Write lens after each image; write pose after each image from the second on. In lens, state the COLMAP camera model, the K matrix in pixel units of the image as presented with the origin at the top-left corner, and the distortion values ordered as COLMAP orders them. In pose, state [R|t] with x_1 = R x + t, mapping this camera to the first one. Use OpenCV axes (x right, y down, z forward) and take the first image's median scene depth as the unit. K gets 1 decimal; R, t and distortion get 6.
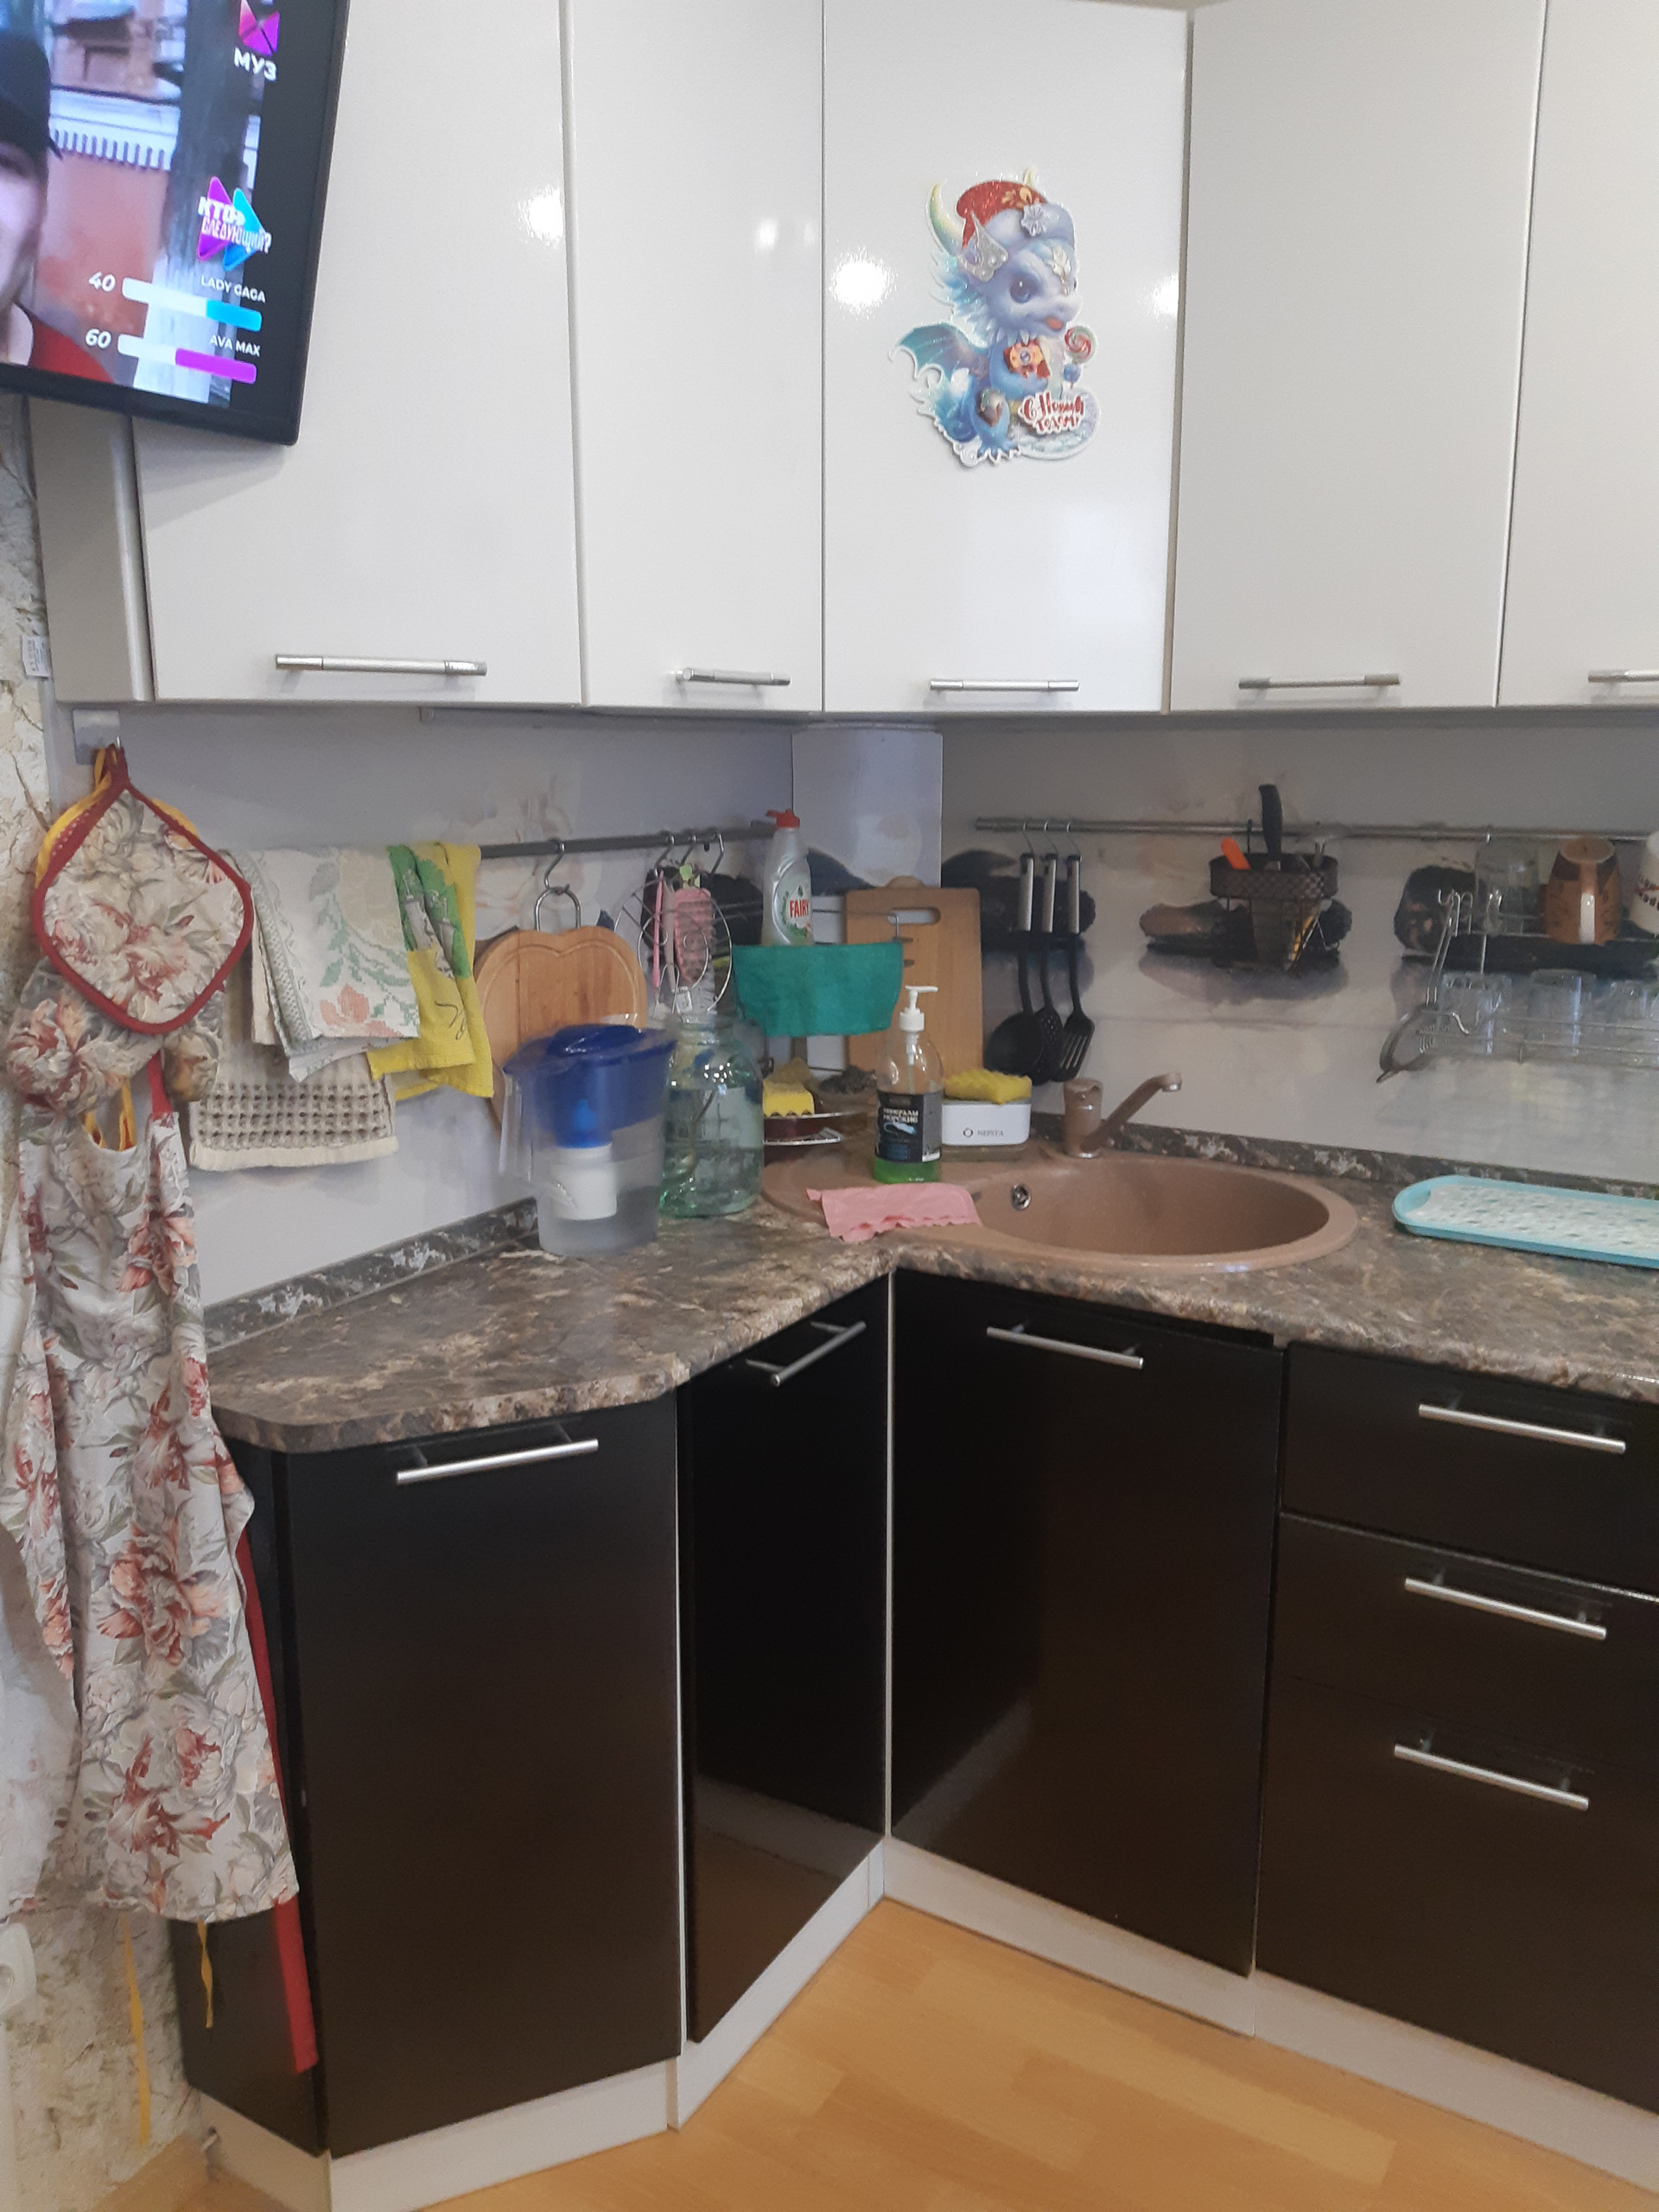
lens RADIAL K [[1706.2, 0, 835.4], [0, 1706.2, 1120.8], [0, 0, 1]] dist [0.058085, -0.109319]
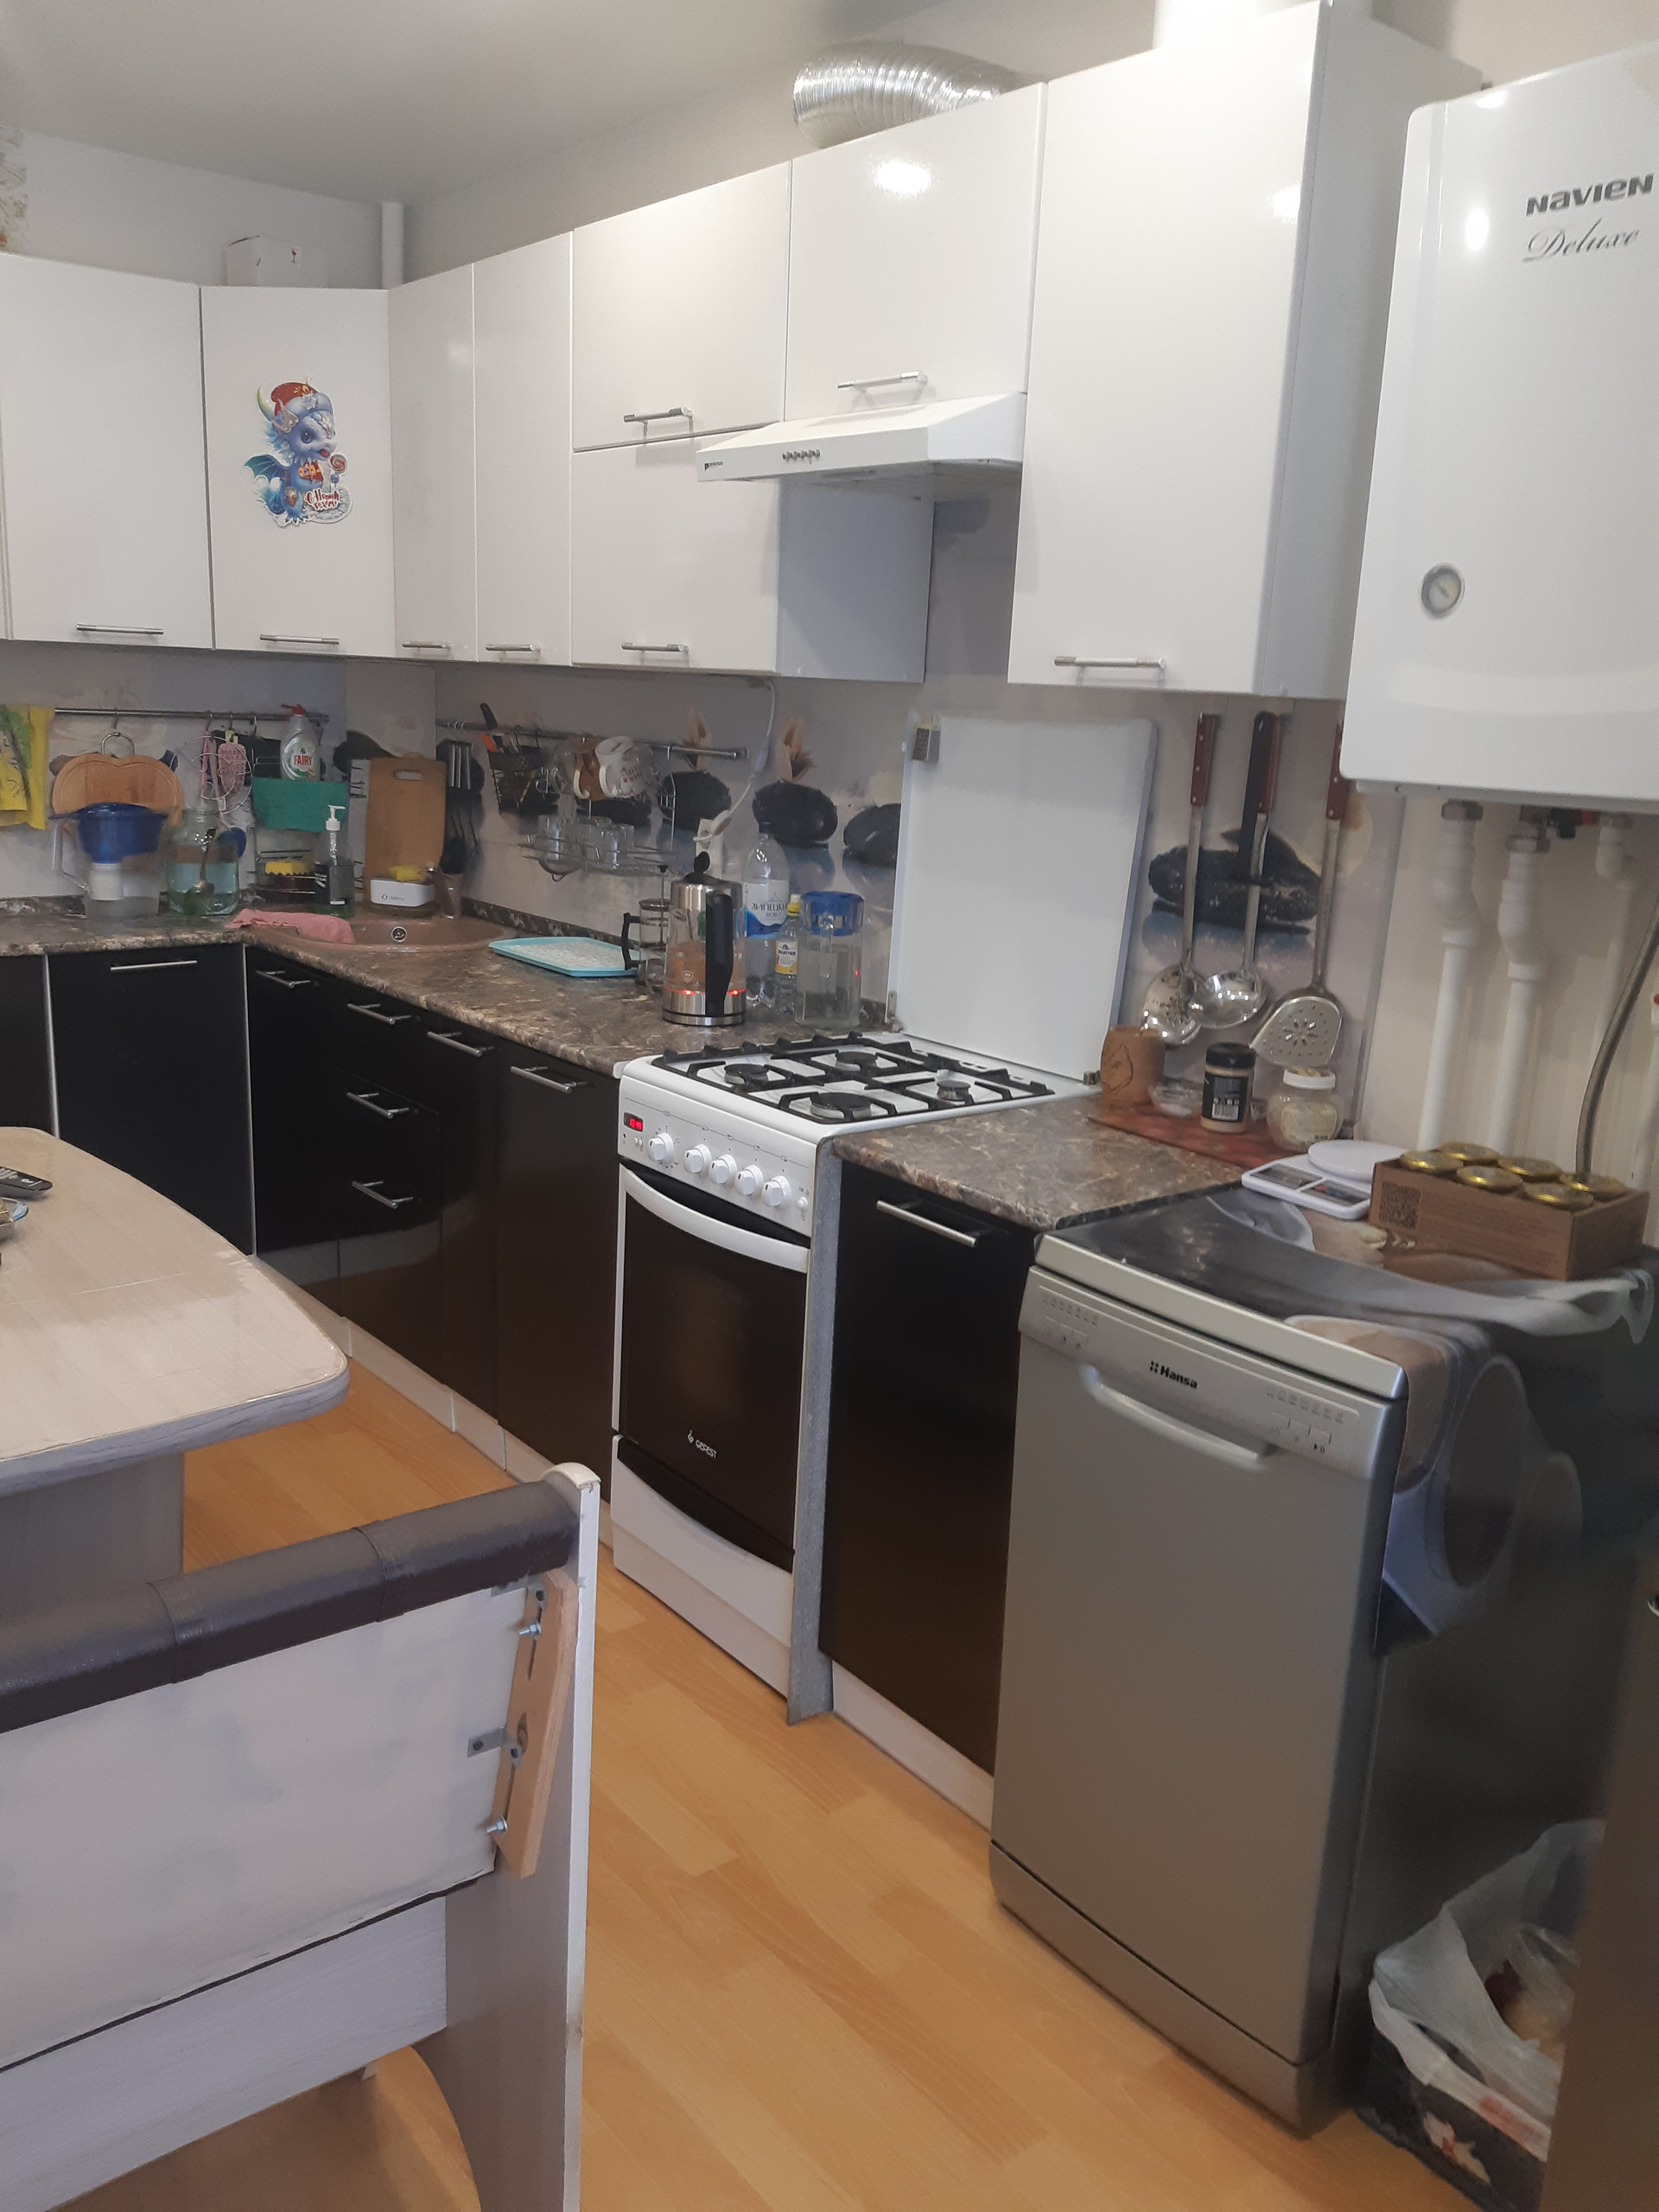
lens RADIAL K [[1706.2, 0, 831.4], [0, 1706.2, 1101.6], [0, 0, 1]] dist [0.058085, -0.109319]
pose [[0.948659, 0.120096, -0.292613, 1.273207], [-0.115422, 0.992760, 0.033256, 0.125592], [0.294488, 0.002225, 0.955653, -0.655171]]
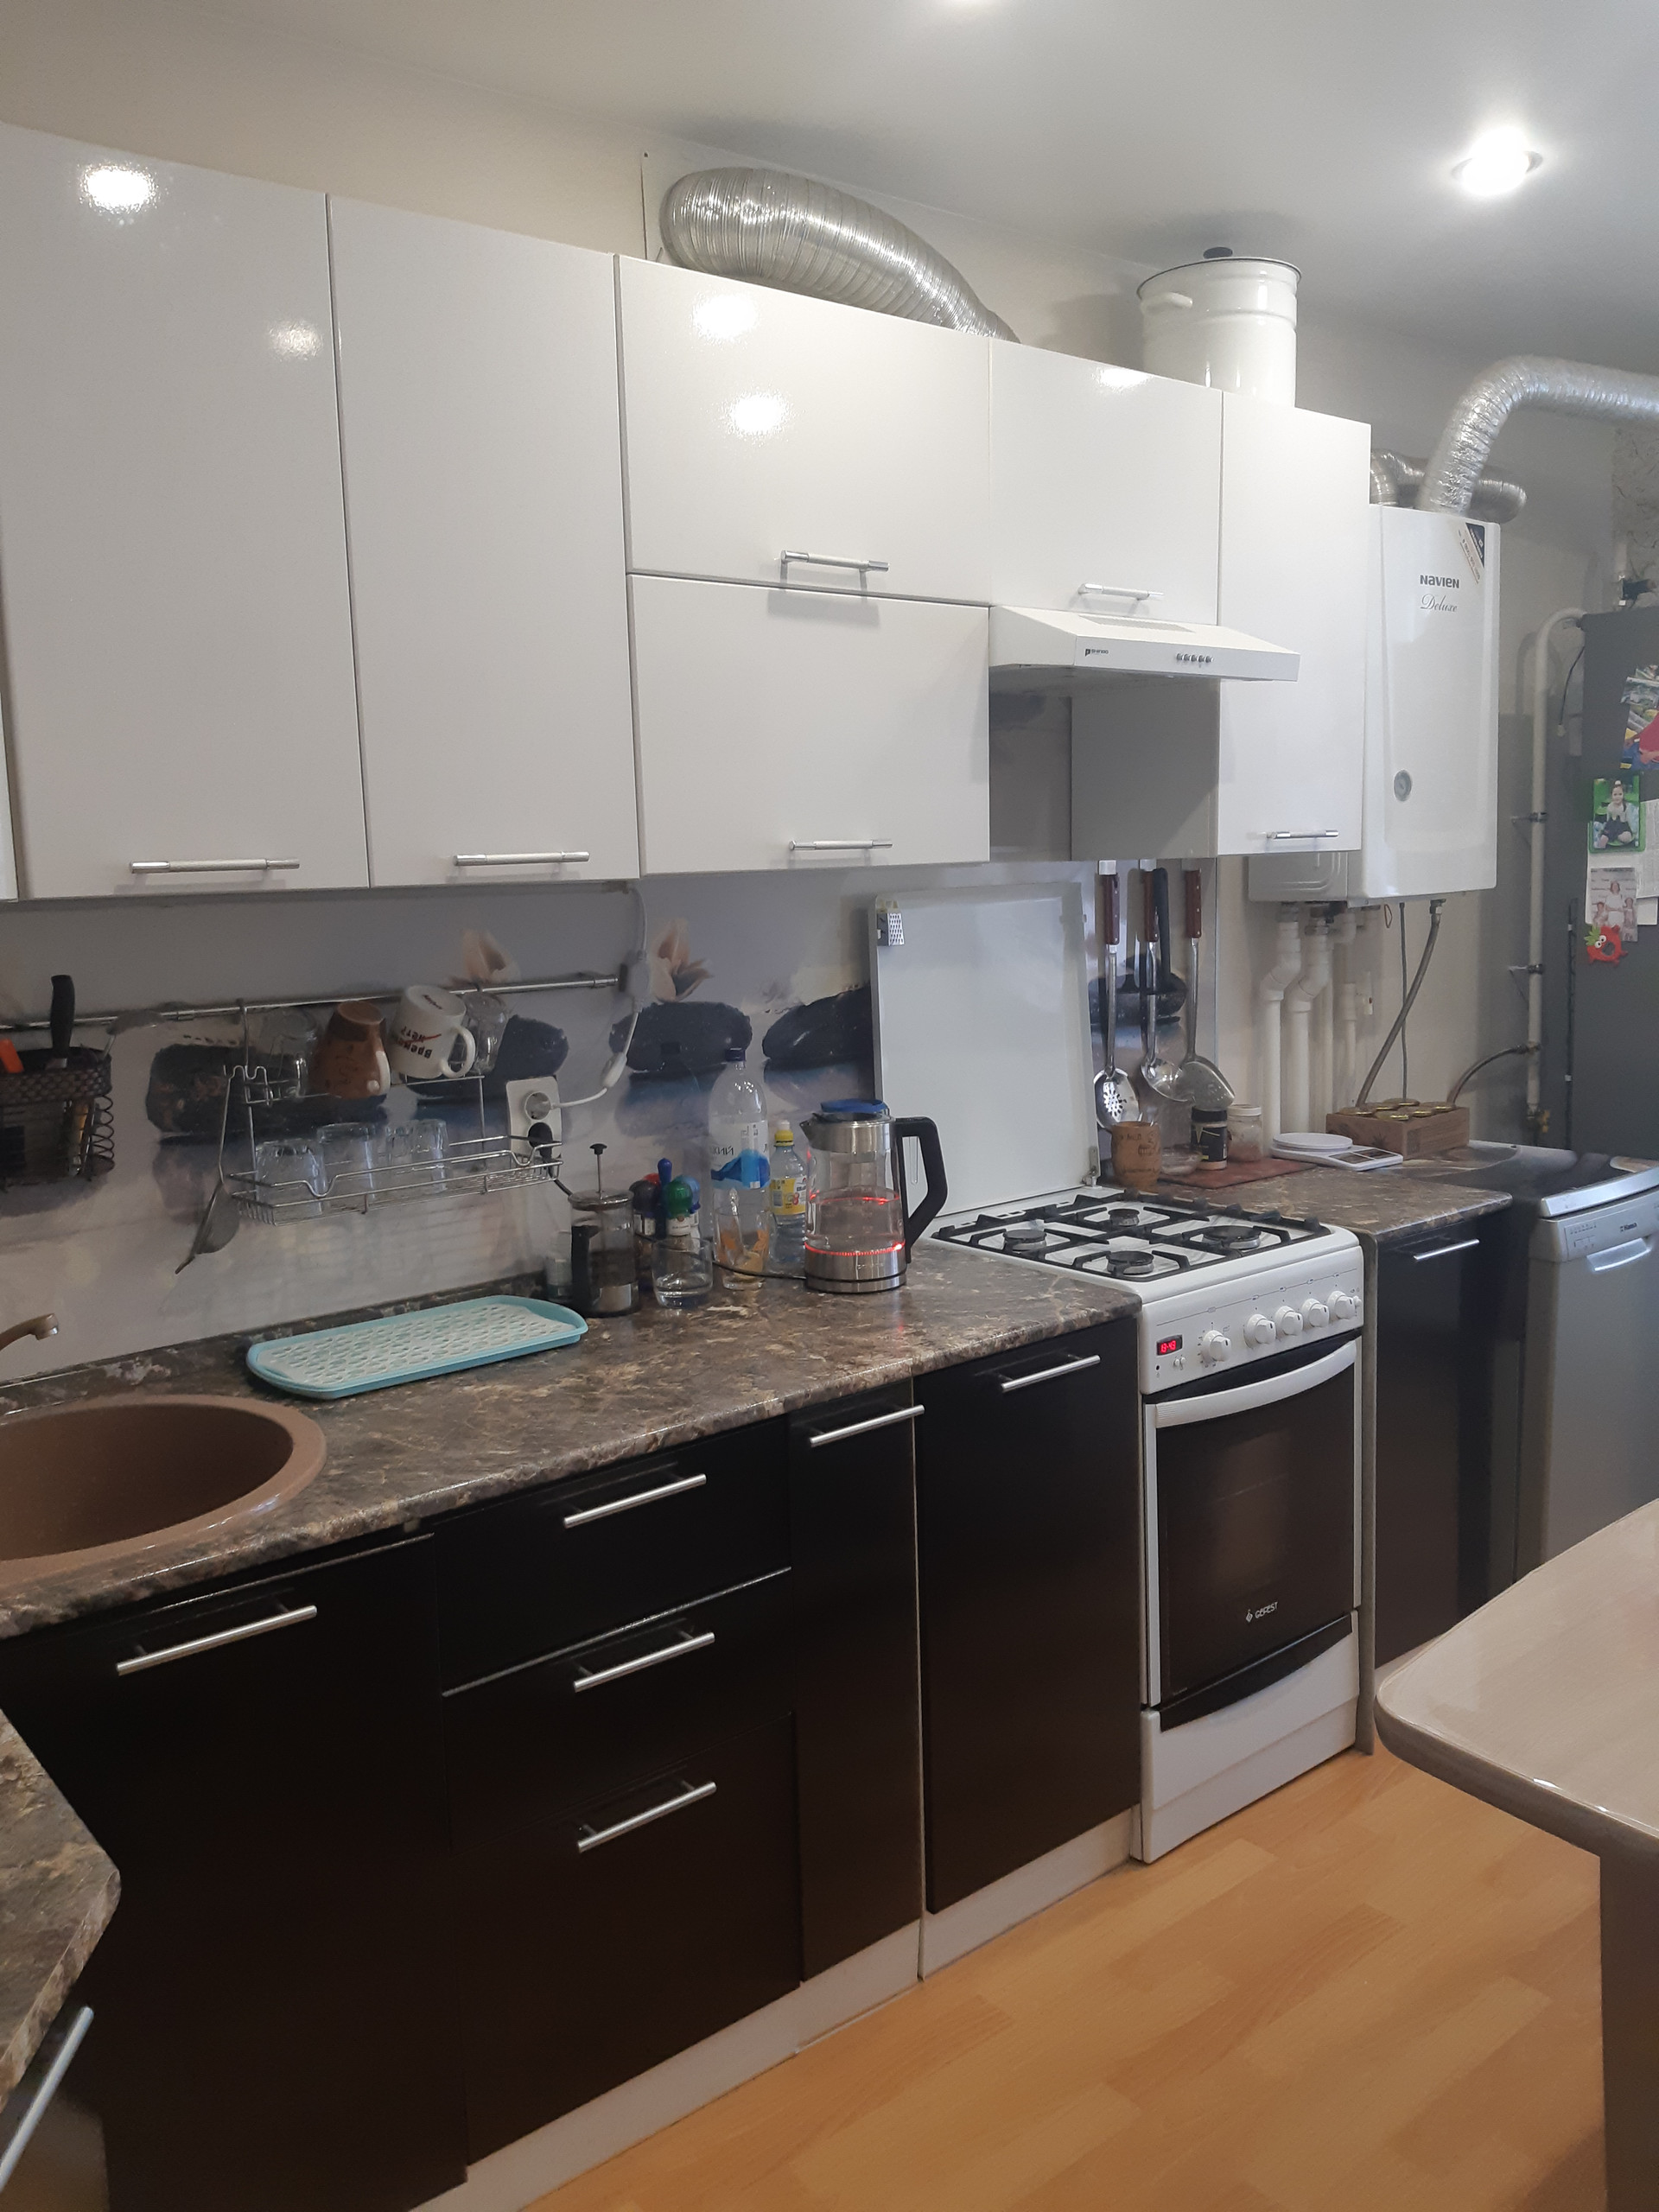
lens RADIAL K [[1706.2, 0, 819.7], [0, 1706.2, 1089.9], [0, 0, 1]] dist [0.058085, -0.109319]
pose [[0.327219, -0.134782, 0.935287, -0.507383], [0.229549, 0.971465, 0.059685, -0.109387], [-0.916643, 0.195164, 0.348821, 0.364820]]
